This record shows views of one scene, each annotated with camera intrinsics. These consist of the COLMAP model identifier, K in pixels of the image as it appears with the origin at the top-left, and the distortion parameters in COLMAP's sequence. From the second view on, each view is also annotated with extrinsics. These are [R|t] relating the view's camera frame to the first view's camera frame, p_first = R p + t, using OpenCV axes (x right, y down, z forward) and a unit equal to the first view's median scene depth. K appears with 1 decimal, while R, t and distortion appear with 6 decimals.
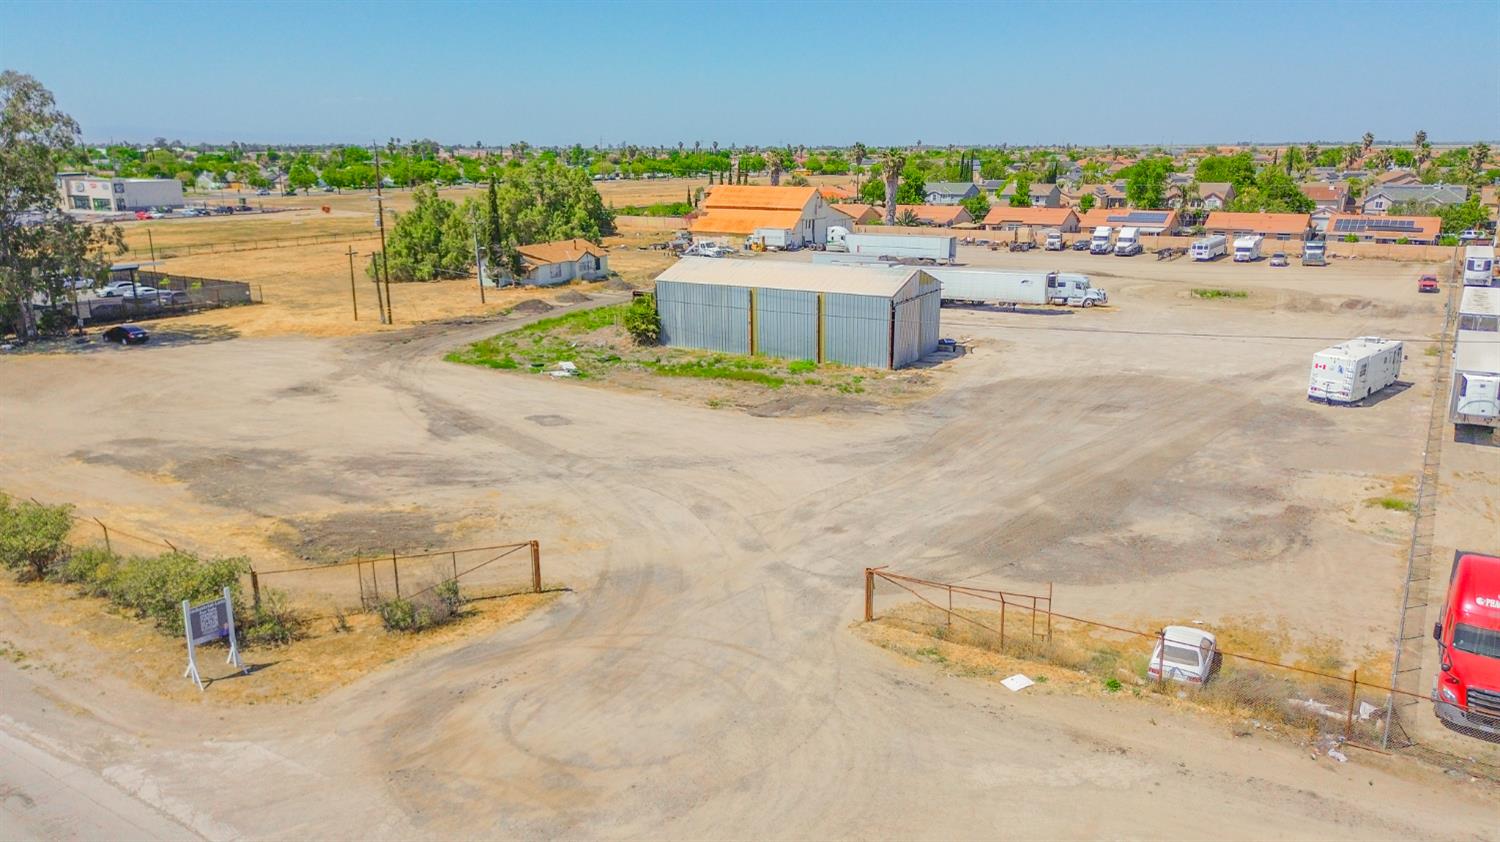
lens RADIAL K [[1066.2, 0, 752.7], [0, 1066.2, 414.8], [0, 0, 1]] dist [0.080485, -0.077056]
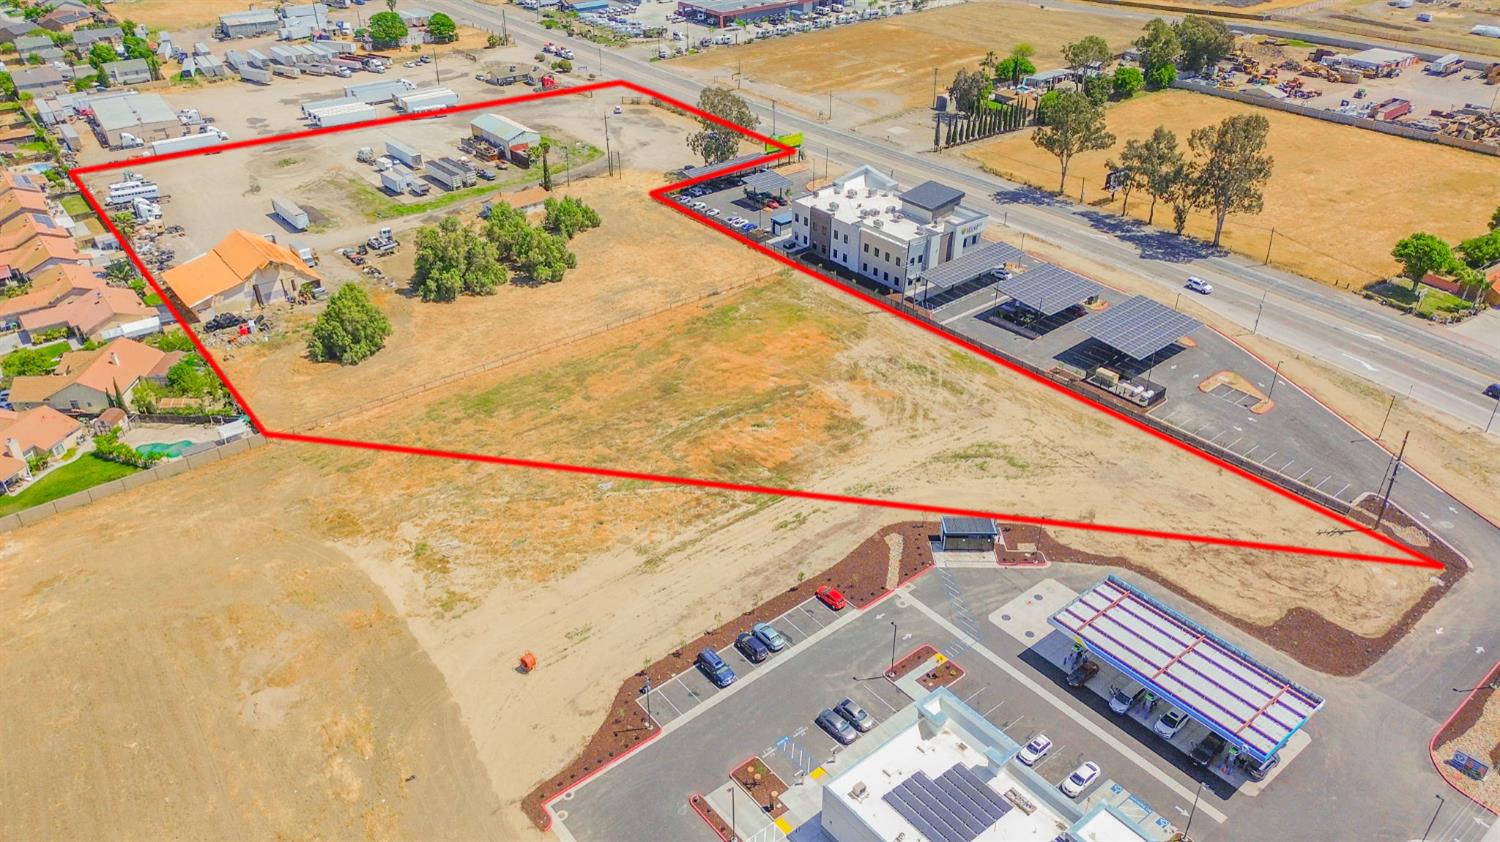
lens RADIAL K [[1060.6, 0, 752.2], [0, 1060.6, 421.1], [0, 0, 1]] dist [0.077518, -0.074992]
pose [[-0.943742, -0.167261, 0.285263, -2.739733], [0.088126, 0.704240, 0.704471, -2.690589], [-0.318724, 0.689978, -0.649881, 5.412174]]
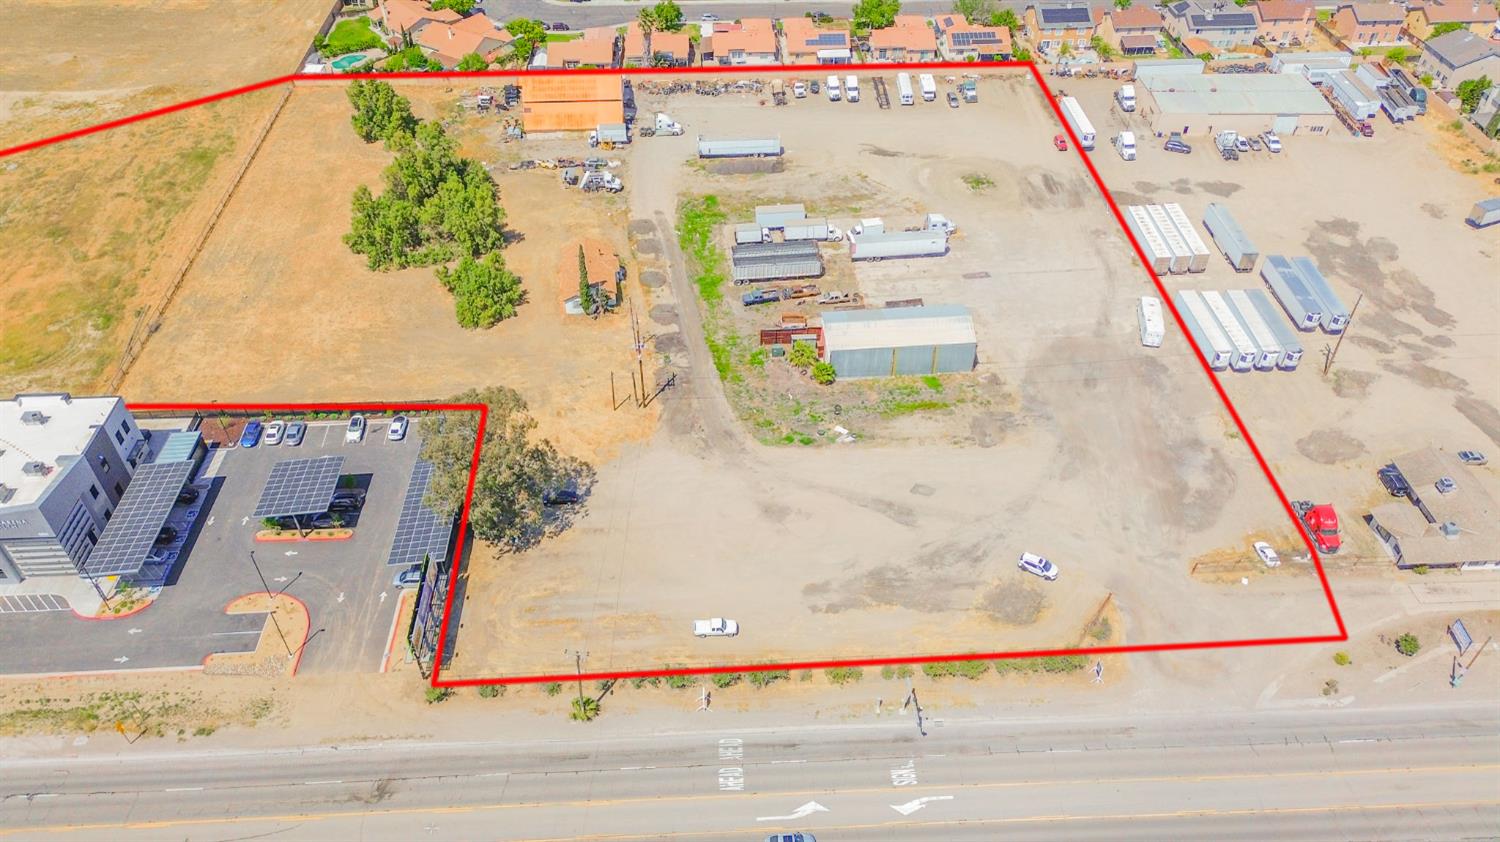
lens RADIAL K [[1060.6, 0, 752.2], [0, 1060.6, 421.1], [0, 0, 1]] dist [0.077518, -0.074992]
pose [[0.813665, -0.380868, 0.439190, -1.536263], [0.138360, 0.860654, 0.490032, -1.370547], [-0.564628, -0.337956, 0.752981, -0.413513]]
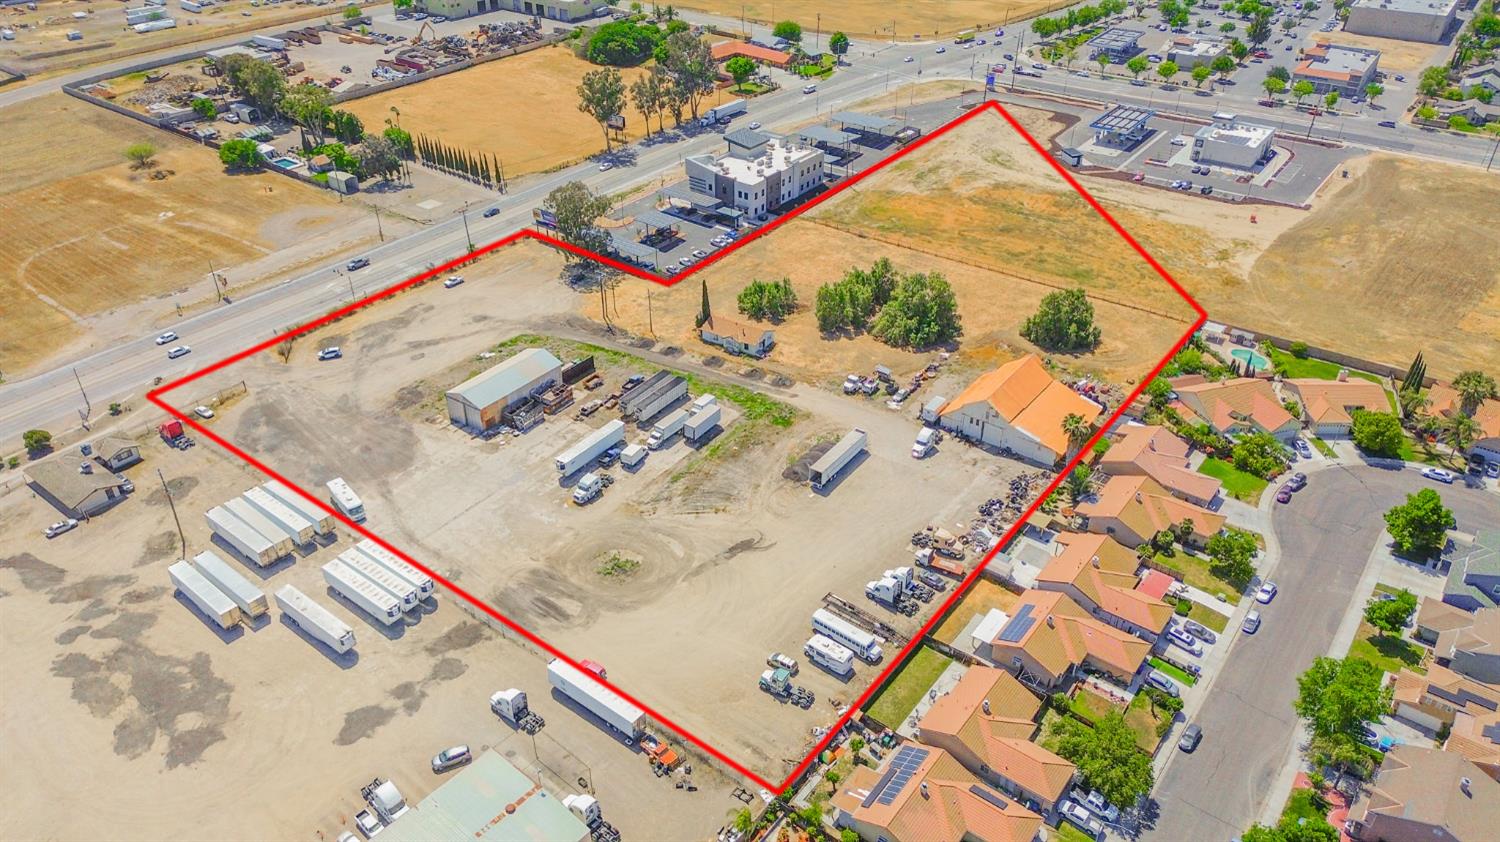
lens RADIAL K [[1060.6, 0, 752.2], [0, 1060.6, 421.1], [0, 0, 1]] dist [0.077518, -0.074992]
pose [[-0.078494, 0.546069, -0.834055, 3.107527], [-0.245512, 0.800280, 0.547061, -2.266446], [0.966211, 0.247711, 0.071249, 2.107516]]
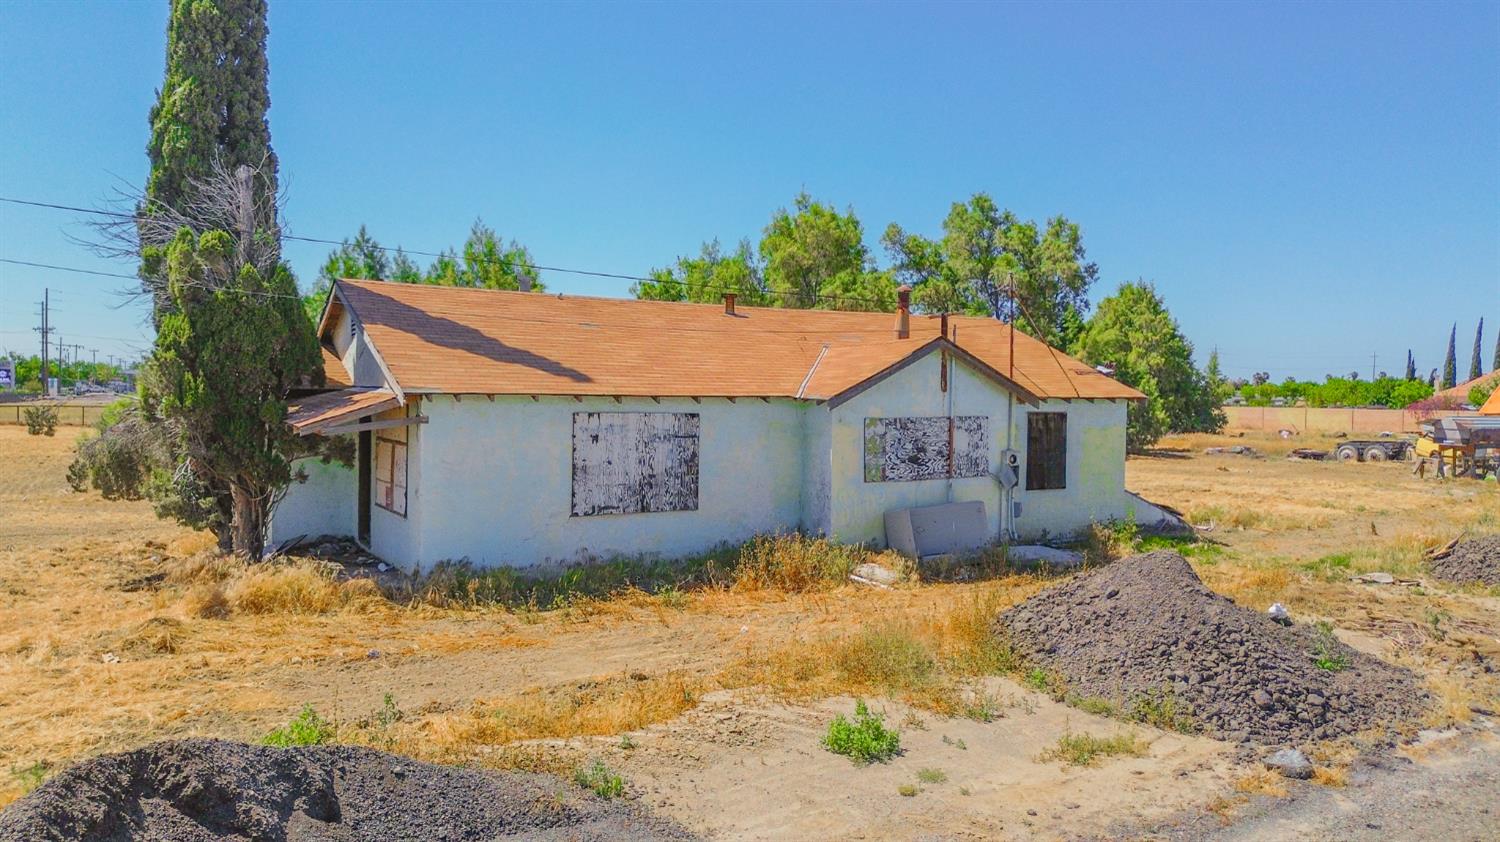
lens RADIAL K [[1059.1, 0, 753.8], [0, 1059.1, 418.2], [0, 0, 1]] dist [0.086604, -0.088173]
pose [[0.854177, 0.027356, -0.519262, -0.236166], [-0.143951, 0.972027, -0.185587, -0.257788], [0.499660, 0.233272, 0.834221, 1.967601]]
